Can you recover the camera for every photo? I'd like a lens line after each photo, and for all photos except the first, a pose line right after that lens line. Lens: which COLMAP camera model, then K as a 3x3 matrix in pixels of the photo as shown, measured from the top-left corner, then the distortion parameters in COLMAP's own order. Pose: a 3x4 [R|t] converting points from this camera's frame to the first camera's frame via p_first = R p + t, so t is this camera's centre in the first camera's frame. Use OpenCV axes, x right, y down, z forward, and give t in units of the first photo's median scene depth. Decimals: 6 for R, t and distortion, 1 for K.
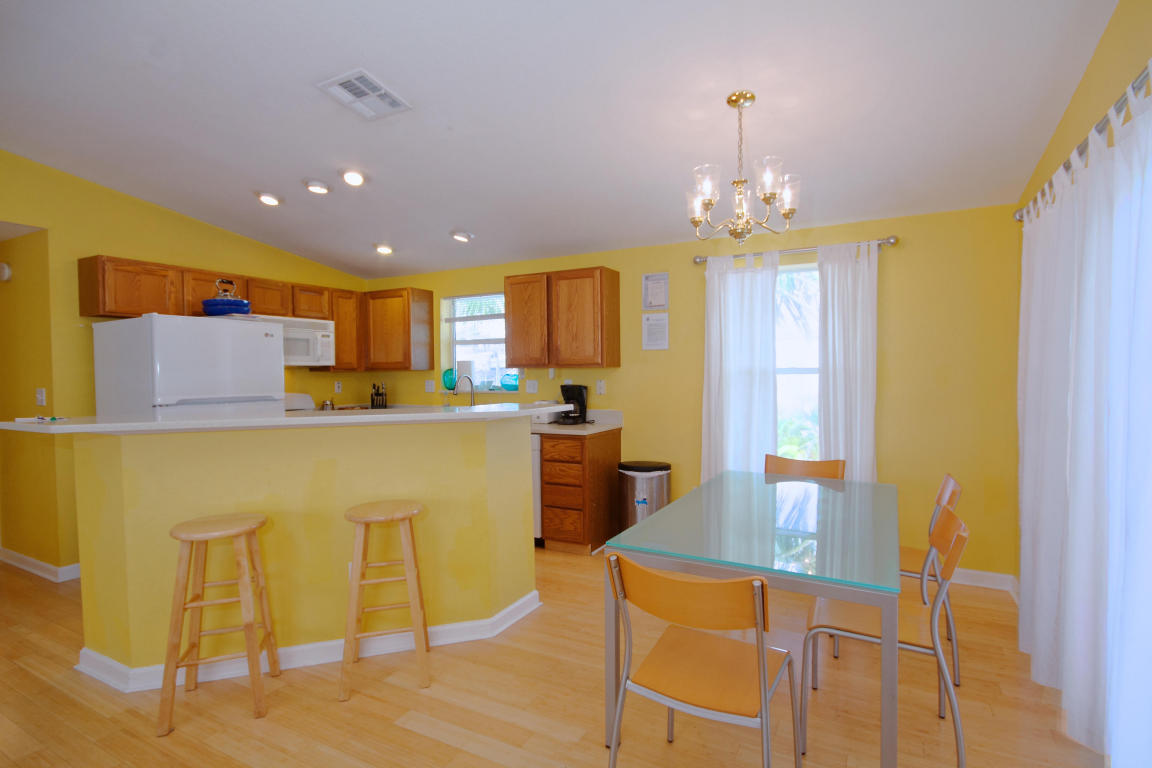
lens RADIAL K [[538.7, 0, 582.8], [0, 538.7, 383.1], [0, 0, 1]] dist [-0.000674, 0.000109]
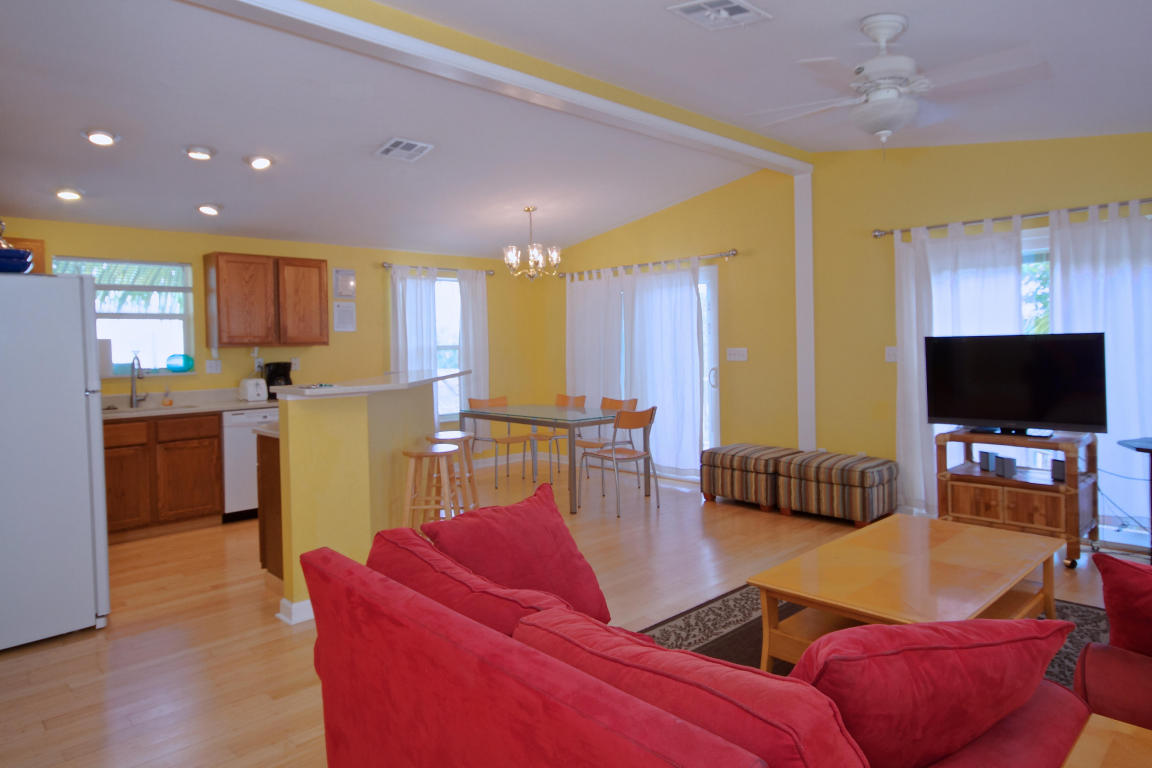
lens RADIAL K [[681.8, 0, 583.1], [0, 681.8, 350.3], [0, 0, 1]] dist [0.004988, 0.004455]
pose [[0.312564, -0.004914, 0.949884, -1.144801], [0.045120, 0.998935, -0.009679, 0.020080], [-0.948825, 0.045884, 0.312452, 0.007875]]
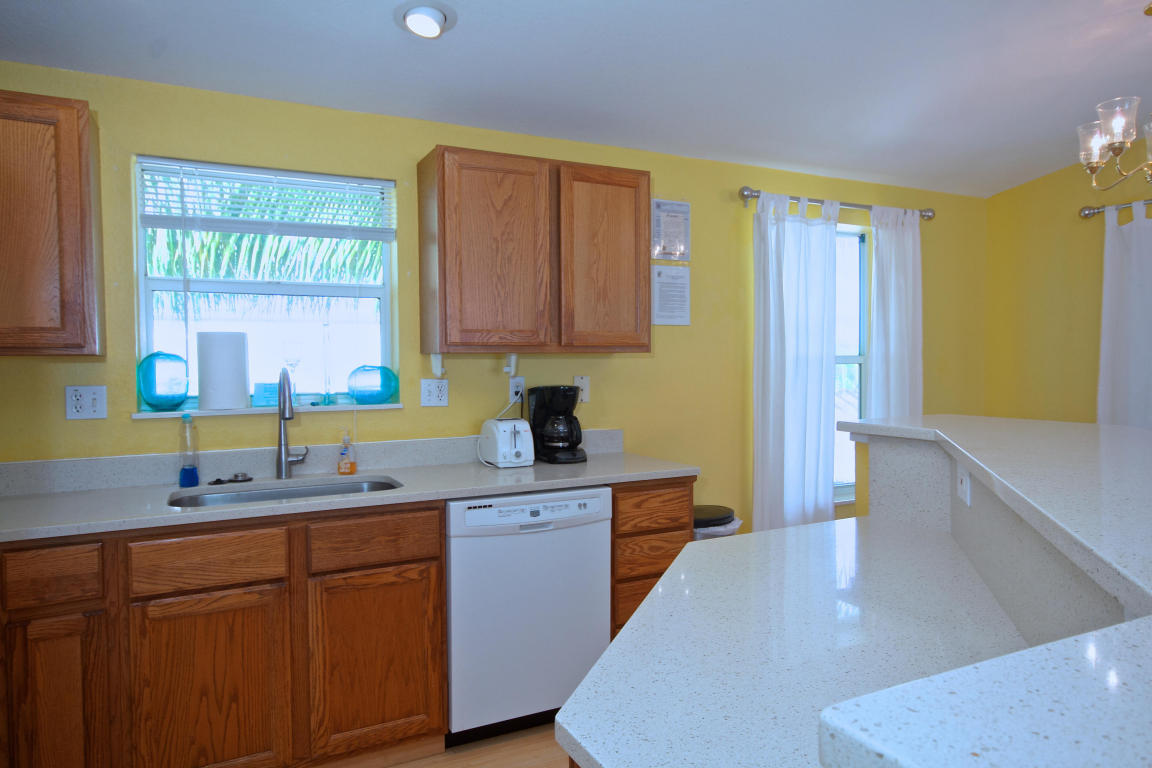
lens RADIAL K [[737.8, 0, 582.5], [0, 737.8, 378.9], [0, 0, 1]] dist [0.003308, 0.001423]
pose [[0.593974, -0.014869, 0.804347, -0.591153], [0.025408, 0.999677, -0.000282, -0.002900], [-0.804083, 0.020604, 0.594160, 0.572257]]
